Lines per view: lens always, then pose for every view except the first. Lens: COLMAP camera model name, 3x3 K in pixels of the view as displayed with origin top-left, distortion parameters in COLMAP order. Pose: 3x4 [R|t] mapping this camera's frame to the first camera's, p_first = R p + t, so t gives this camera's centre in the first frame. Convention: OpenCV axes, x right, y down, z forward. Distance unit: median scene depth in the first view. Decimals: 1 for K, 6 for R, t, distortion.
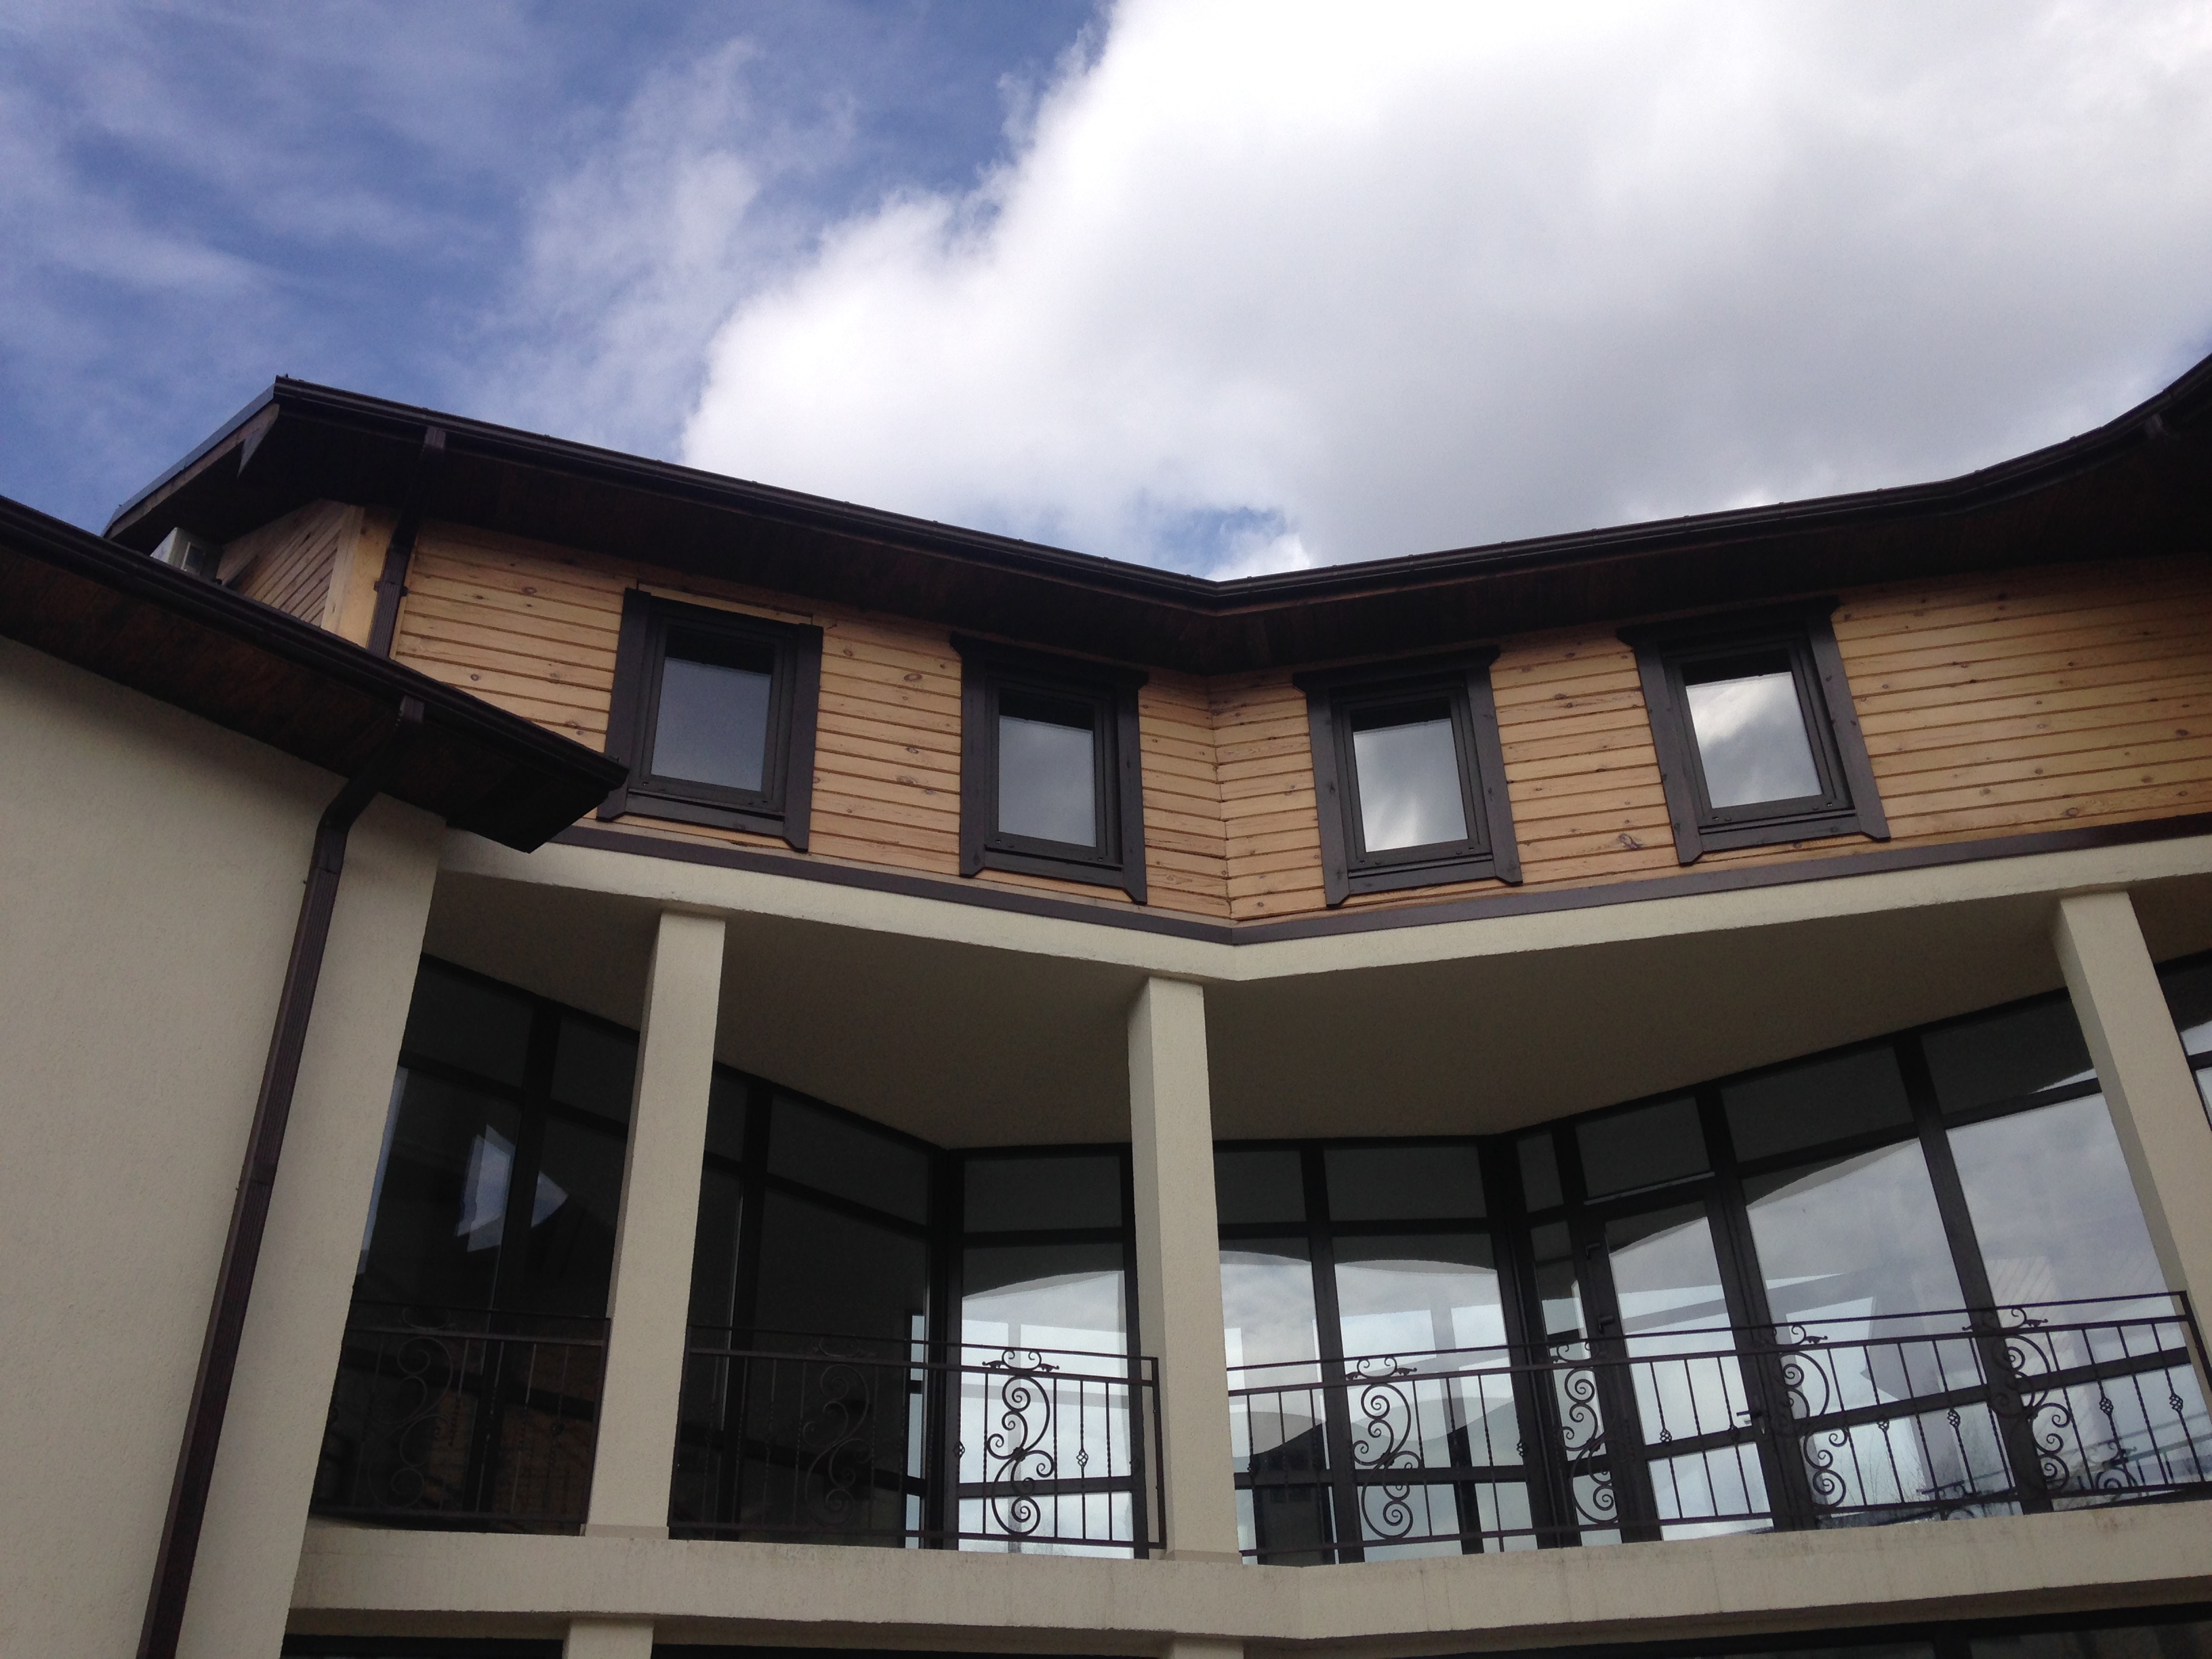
lens RADIAL K [[2025.6, 0, 1113.2], [0, 2025.6, 808.6], [0, 0, 1]] dist [0.088256, 0.000000]
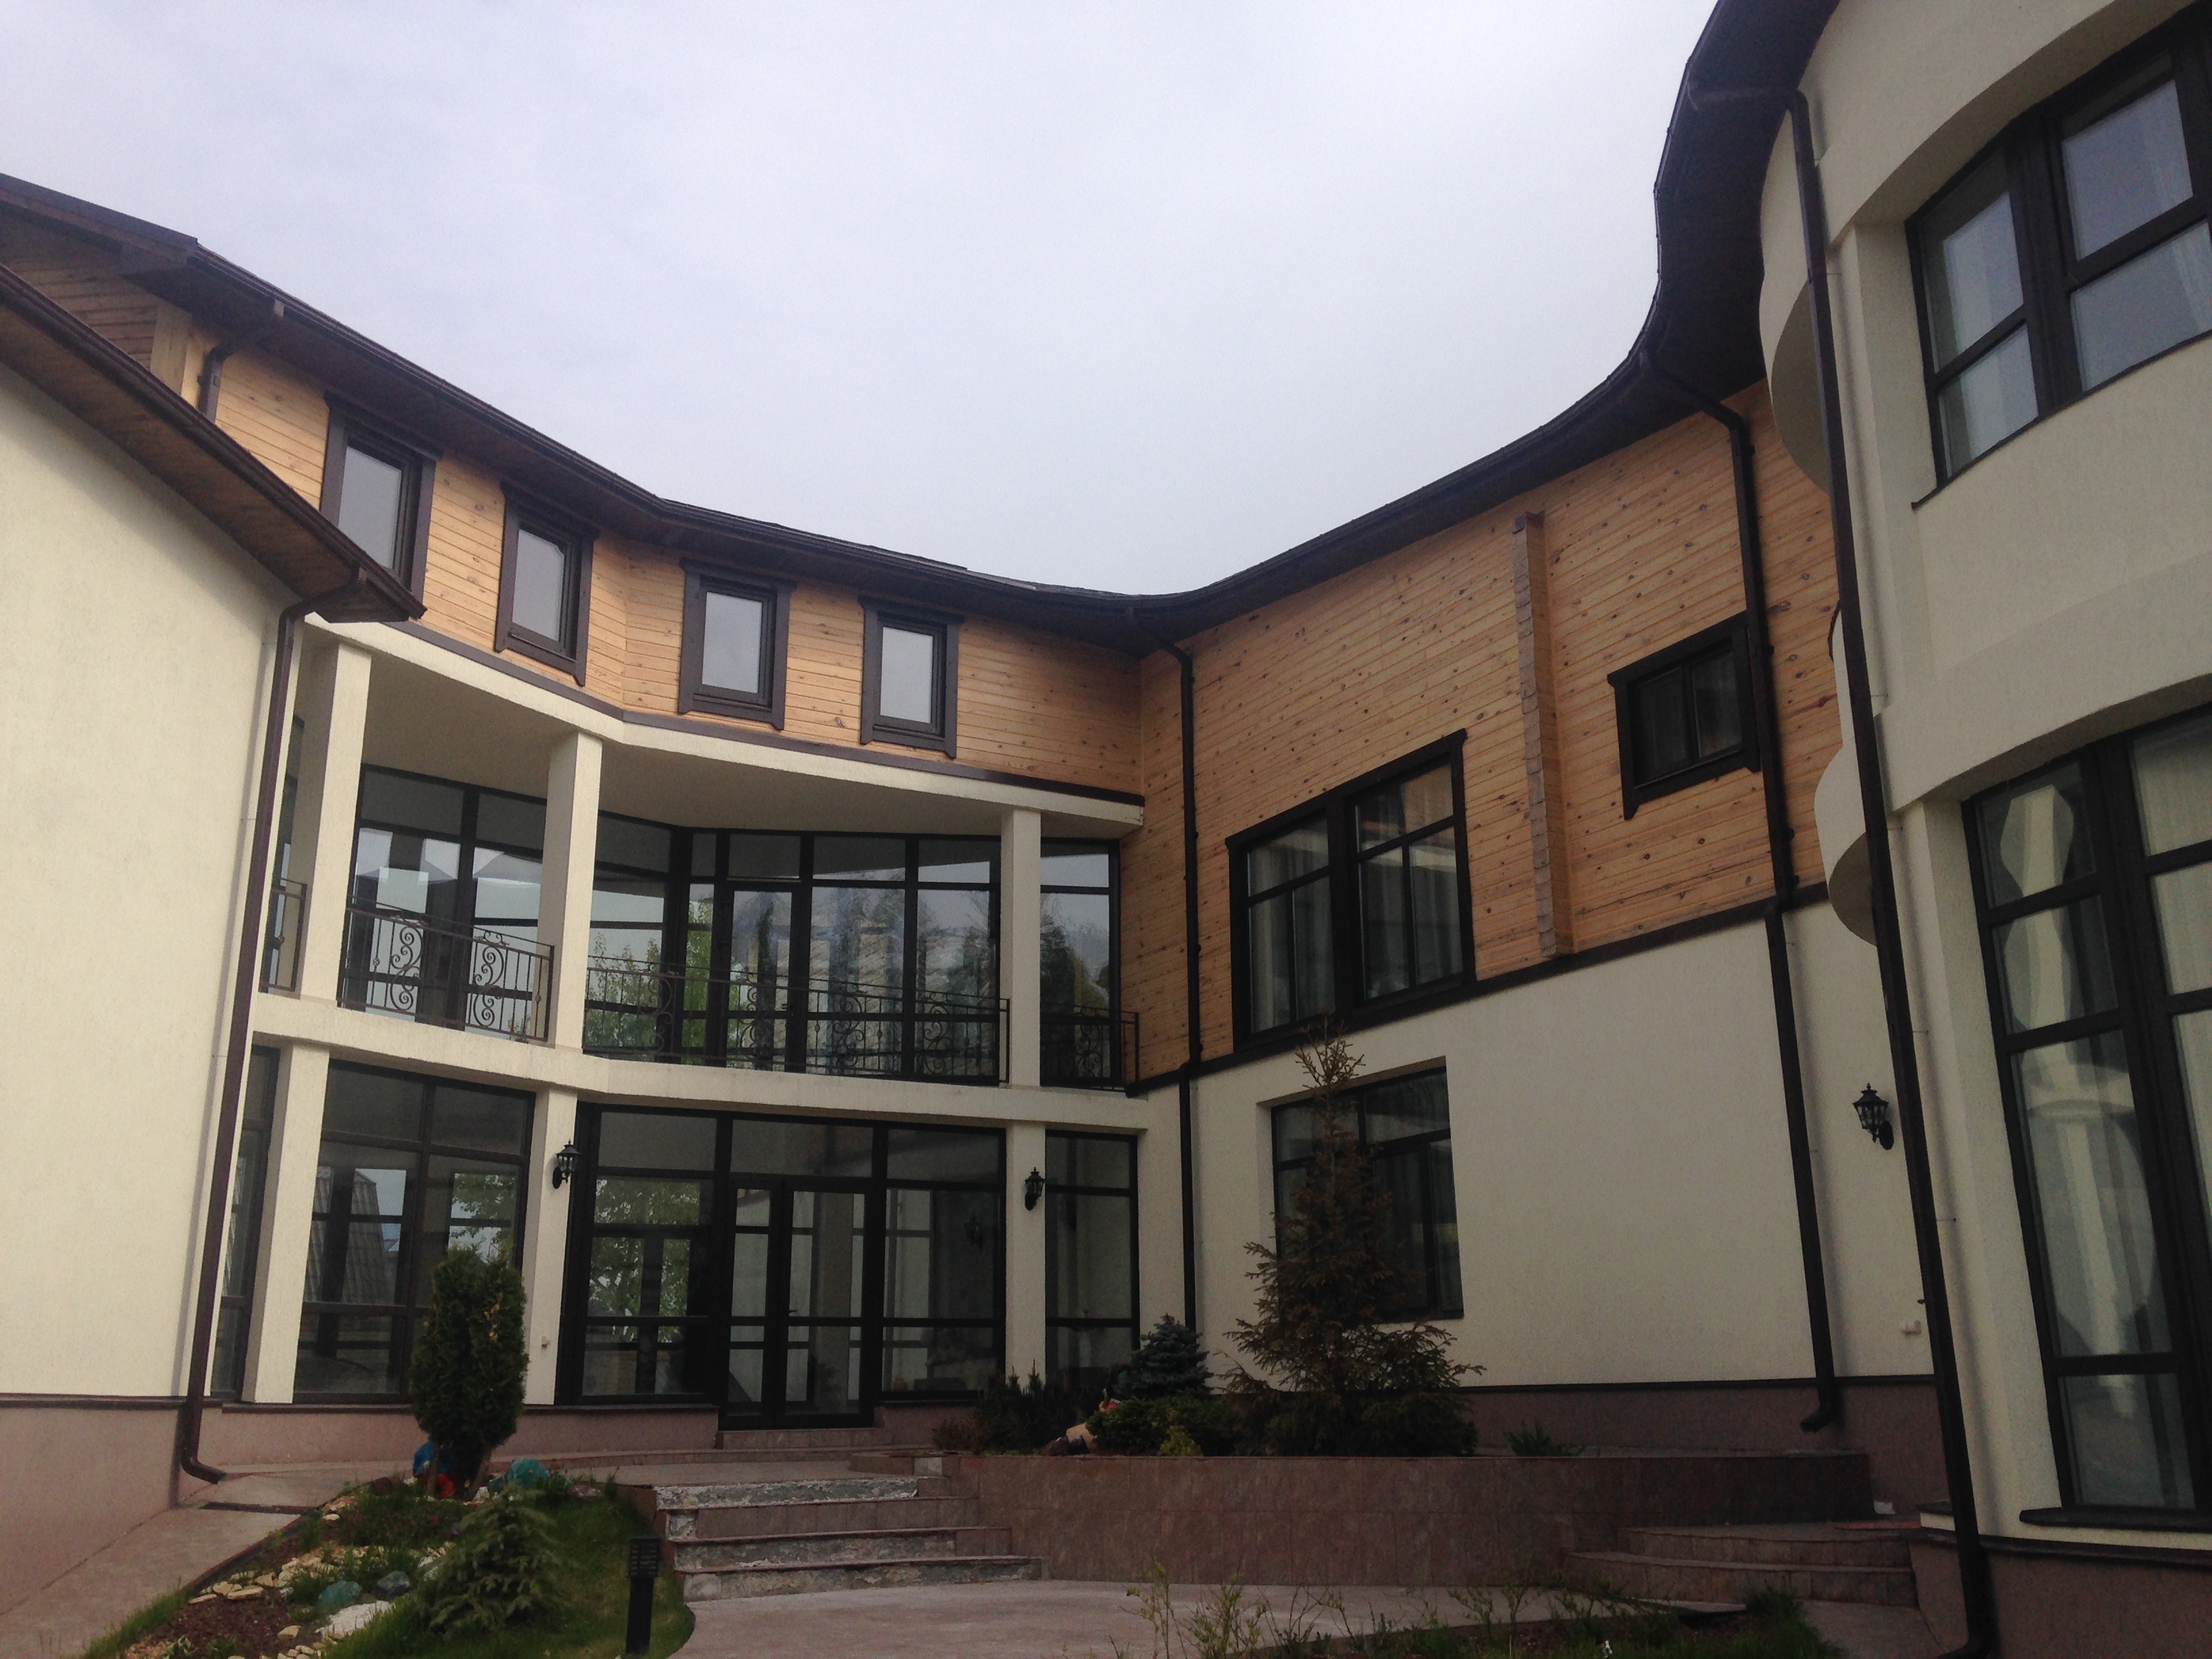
lens RADIAL K [[2025.6, 0, 1092.1], [0, 2025.6, 802.1], [0, 0, 1]] dist [0.088256, 0.000000]
pose [[0.770226, 0.212881, 0.601194, -0.663360], [-0.366990, 0.918886, 0.144798, -0.268339], [-0.521604, -0.332159, 0.785875, -0.599721]]
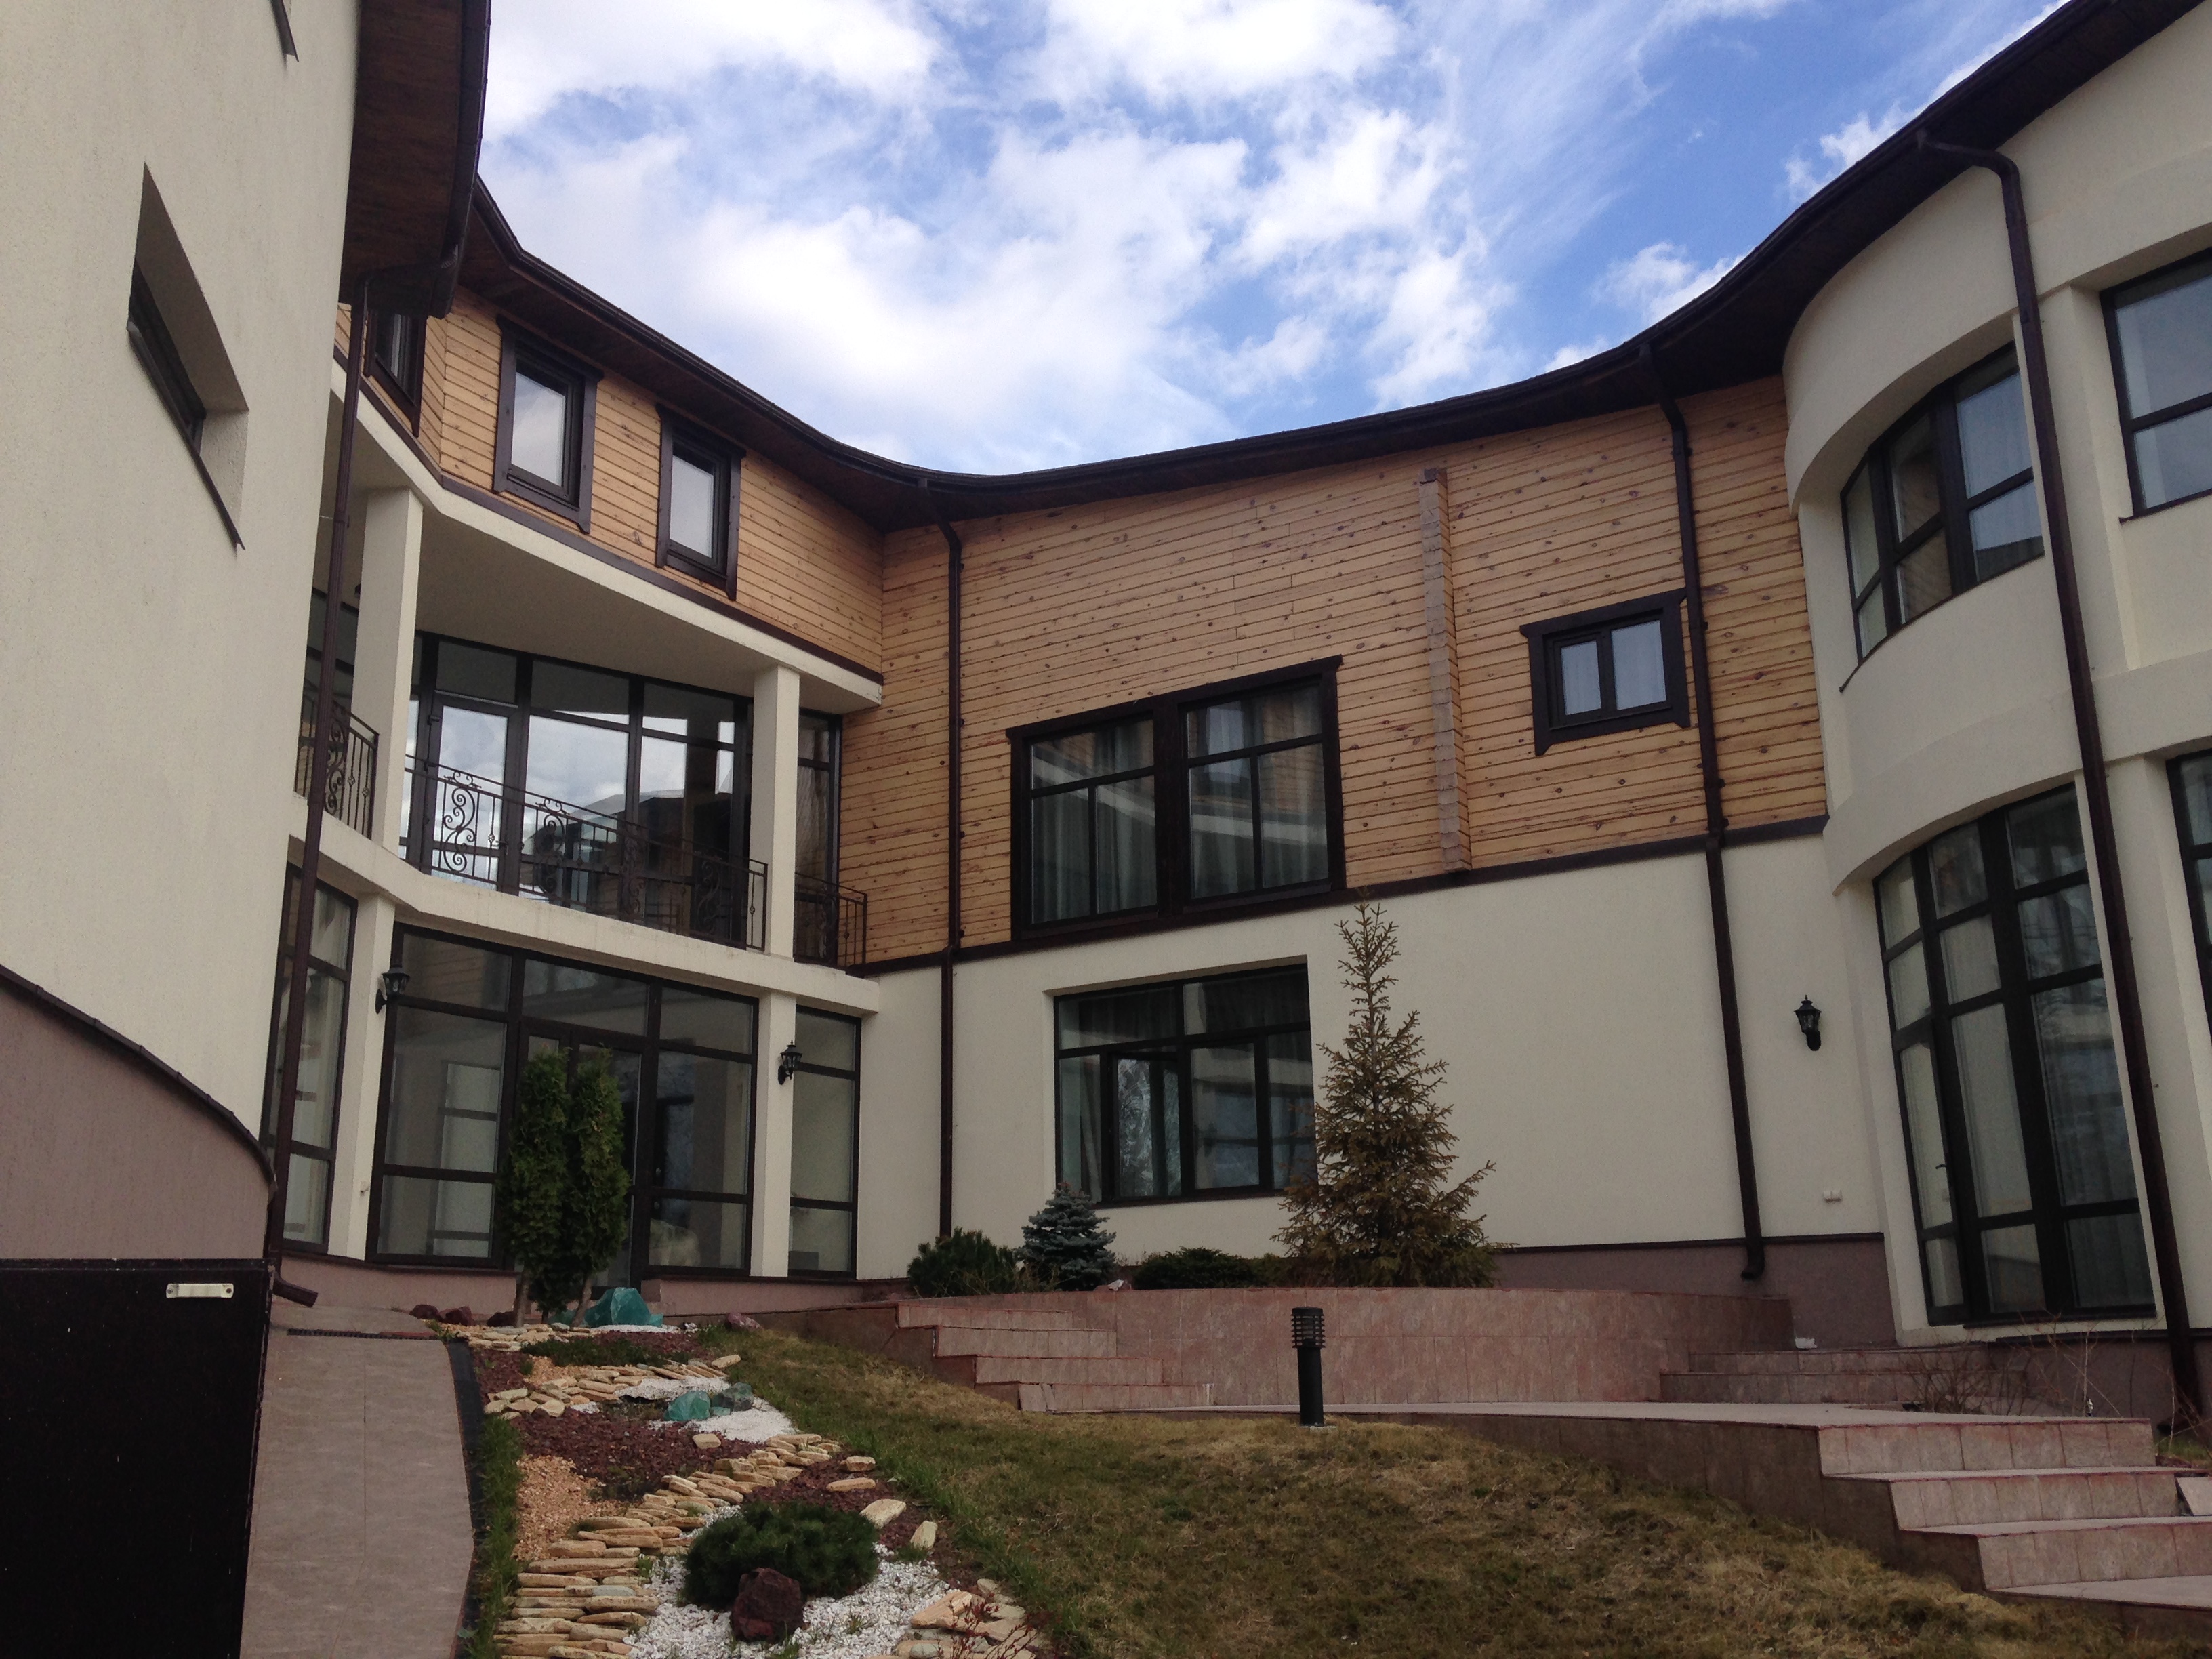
lens RADIAL K [[2025.6, 0, 1102.3], [0, 2025.6, 814.0], [0, 0, 1]] dist [0.088256, 0.000000]
pose [[0.368089, 0.281047, 0.886297, -1.031667], [-0.514886, 0.855335, -0.057391, 0.109643], [-0.774211, -0.435217, 0.459547, -0.175050]]
